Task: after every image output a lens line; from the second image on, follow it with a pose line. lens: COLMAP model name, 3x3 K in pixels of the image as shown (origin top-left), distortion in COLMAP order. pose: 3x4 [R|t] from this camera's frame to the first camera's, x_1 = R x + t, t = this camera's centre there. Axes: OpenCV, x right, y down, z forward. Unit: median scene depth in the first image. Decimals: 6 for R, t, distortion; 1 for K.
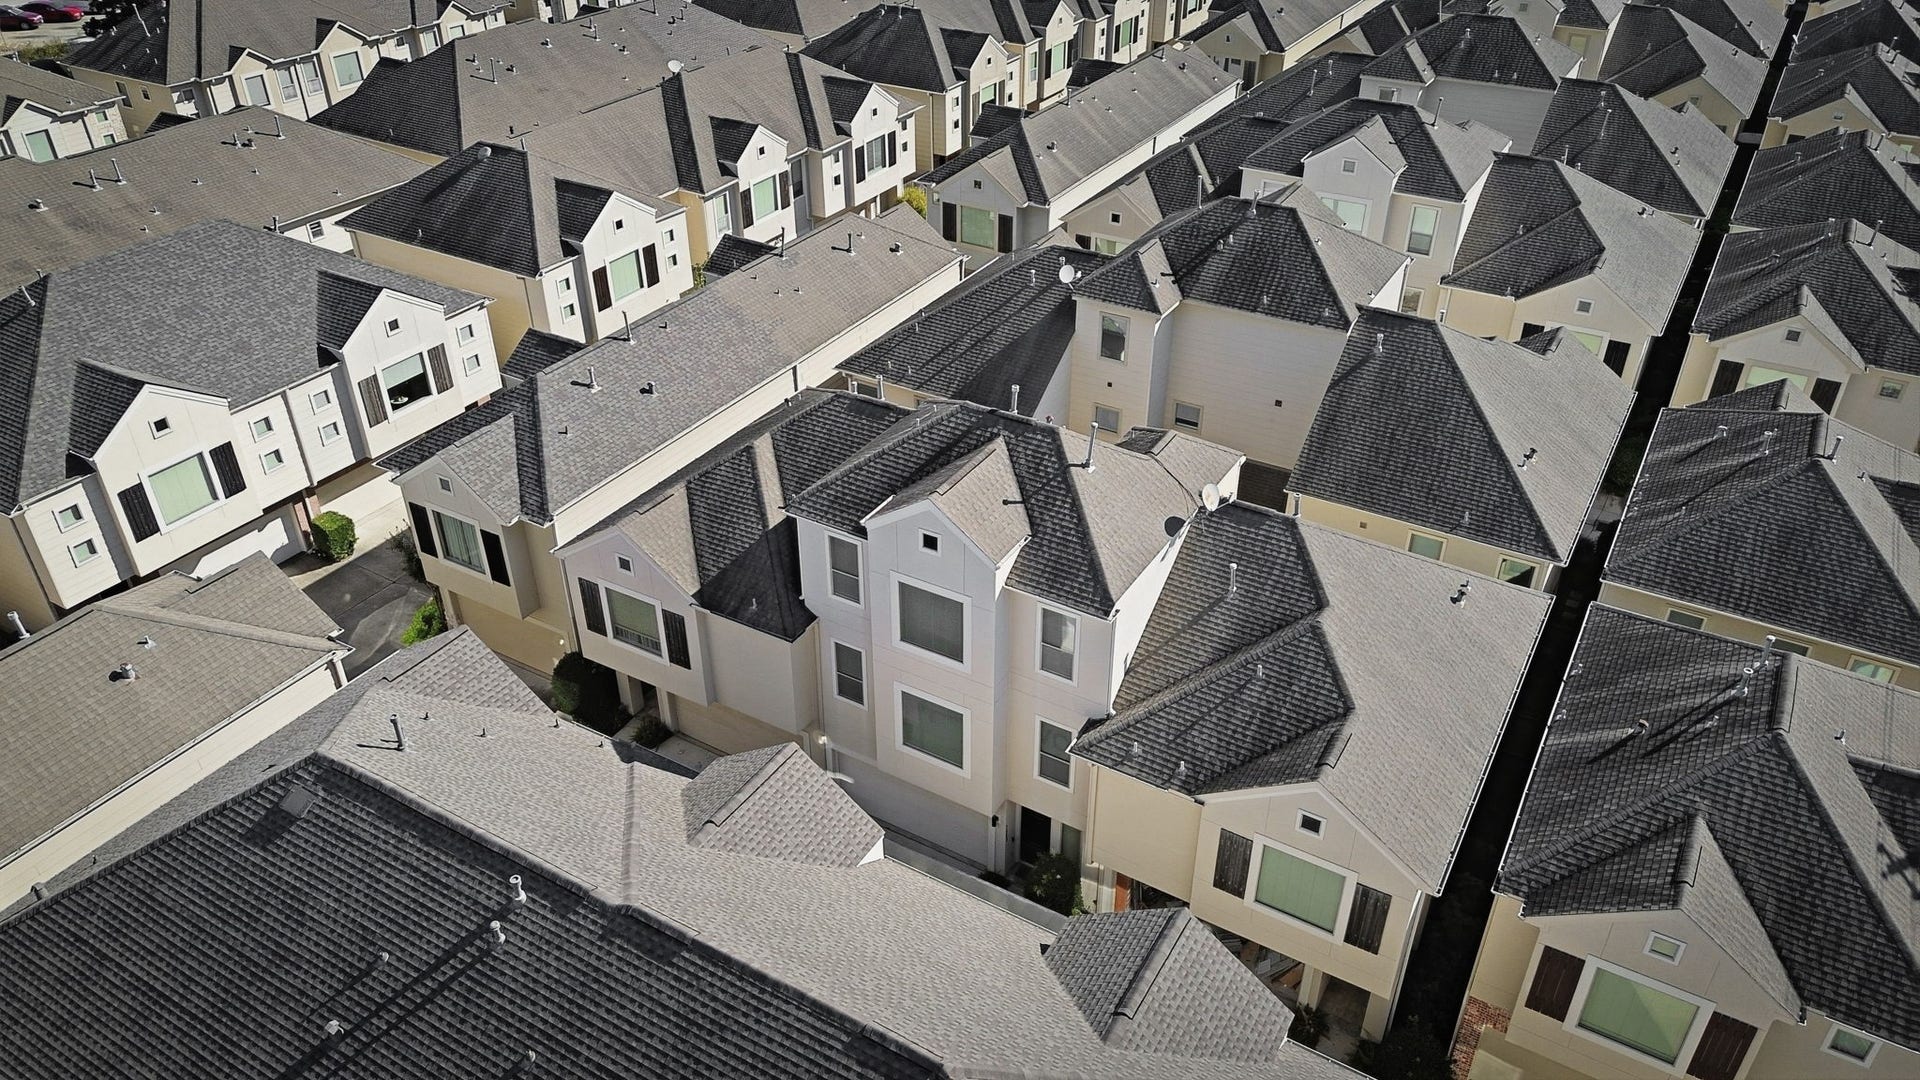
lens RADIAL K [[1359.0, 0, 960.0], [0, 1359.0, 540.0], [0, 0, 1]] dist [0.042133, -0.000938]
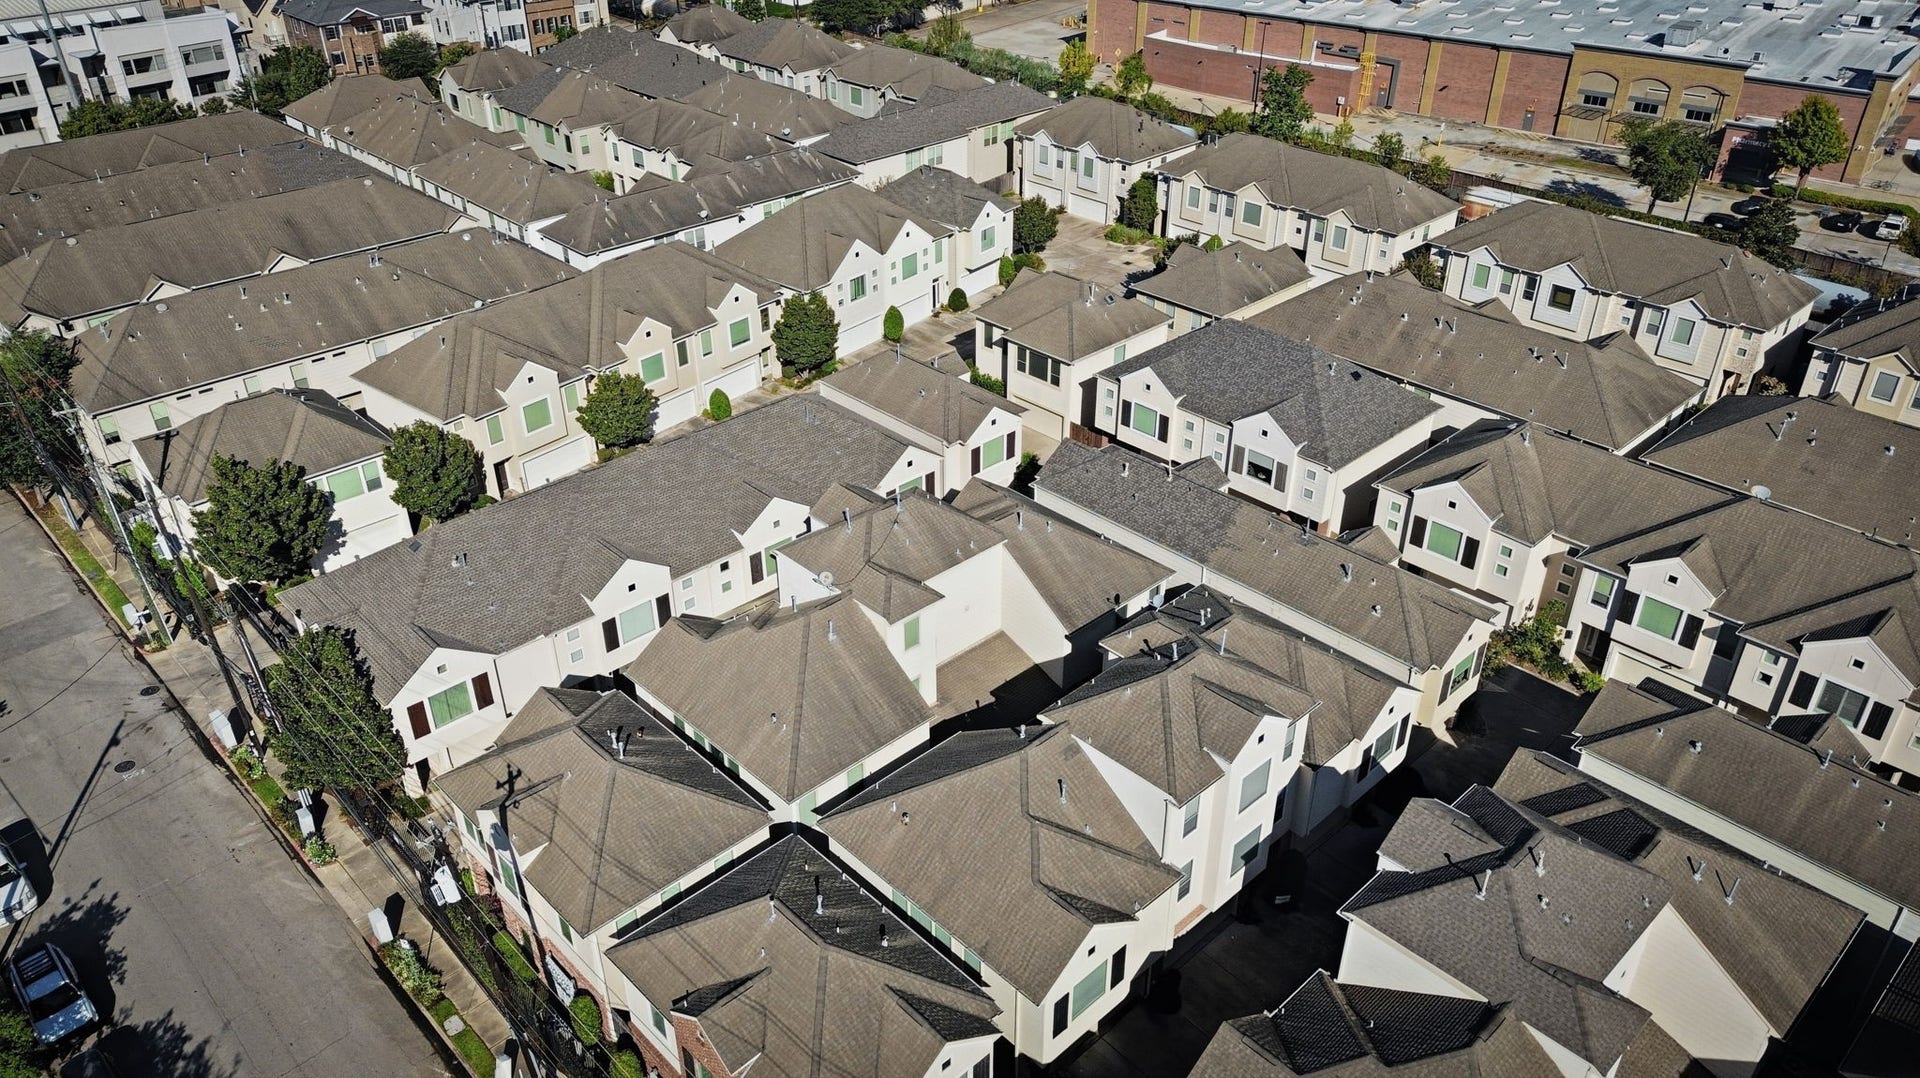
lens RADIAL K [[1400.0, 0, 960.0], [0, 1400.0, 539.0], [0, 0, 1]] dist [-0.080909, -0.000836]
pose [[-0.275102, 0.458518, -0.845032, 0.865581], [-0.540976, 0.652773, 0.530313, -0.555815], [0.794773, 0.603032, 0.068468, 0.457473]]
